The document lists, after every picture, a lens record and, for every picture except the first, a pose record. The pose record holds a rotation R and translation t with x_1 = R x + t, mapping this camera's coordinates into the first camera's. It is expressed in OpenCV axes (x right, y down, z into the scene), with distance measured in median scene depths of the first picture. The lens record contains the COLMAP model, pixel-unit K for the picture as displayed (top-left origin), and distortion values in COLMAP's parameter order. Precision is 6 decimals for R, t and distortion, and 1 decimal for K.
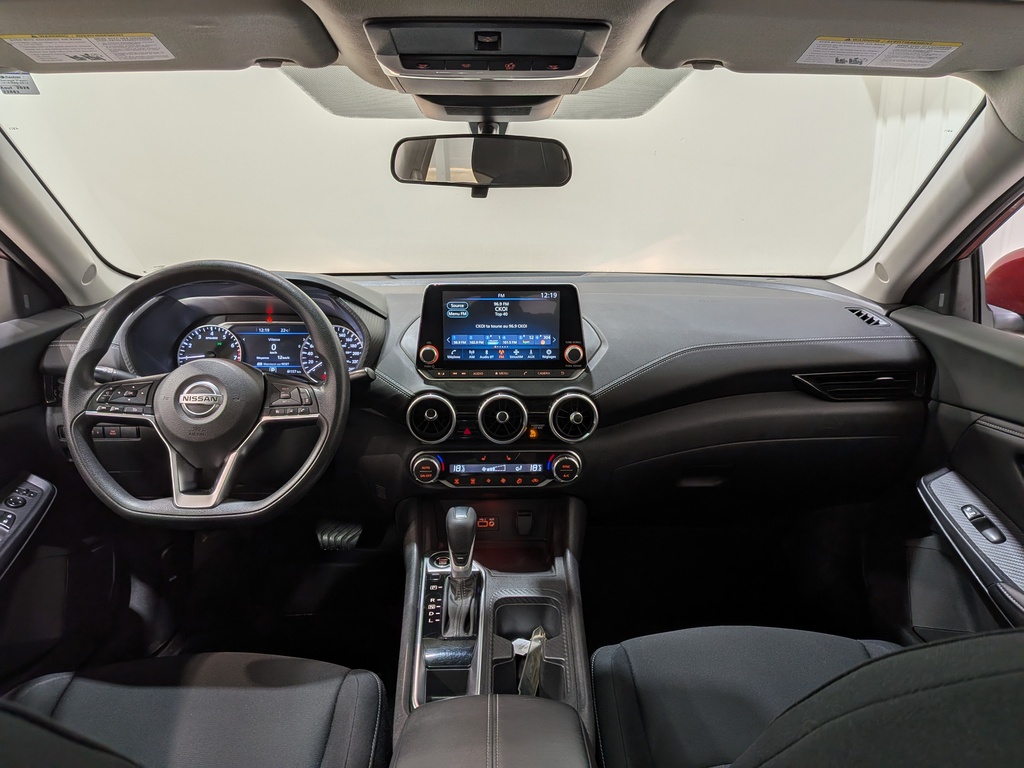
lens RADIAL K [[750.2, 0, 515.1], [0, 750.2, 374.1], [0, 0, 1]] dist [0.059972, -0.108098]
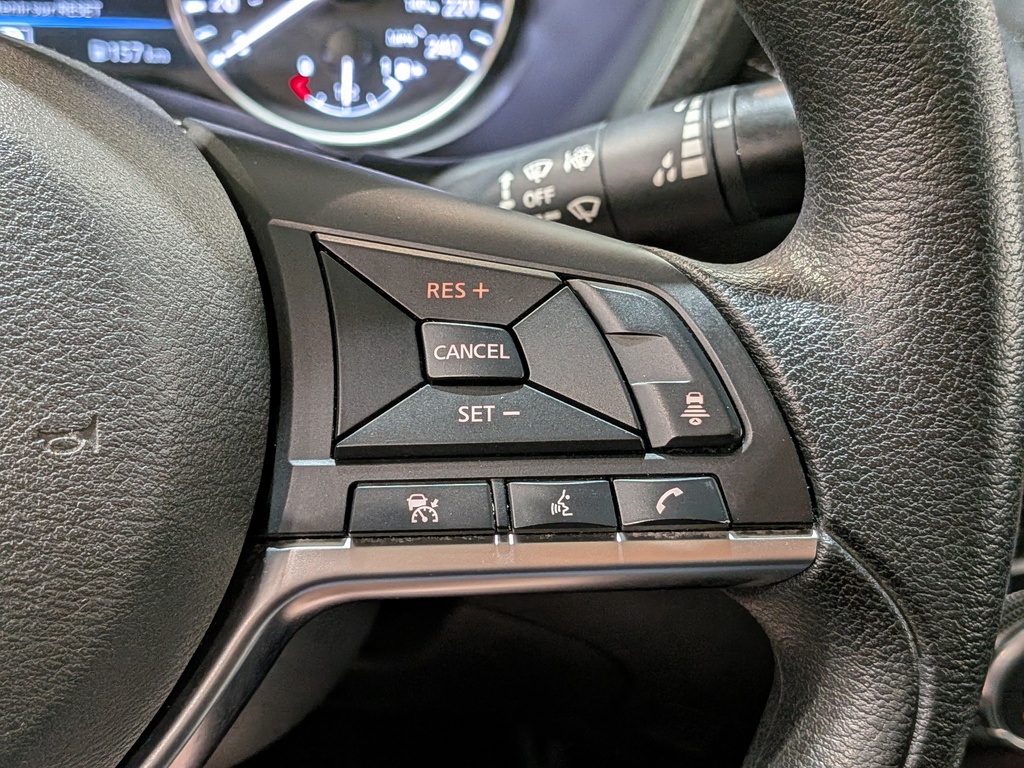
lens RADIAL K [[1511.3, 0, 501.1], [0, 1511.3, 385.0], [0, 0, 1]] dist [0.034255, 0.000000]
pose [[0.987791, -0.013290, 0.155215, -0.297047], [-0.025456, 0.969192, 0.244986, -0.020210], [-0.153689, -0.245946, 0.957022, 0.692742]]
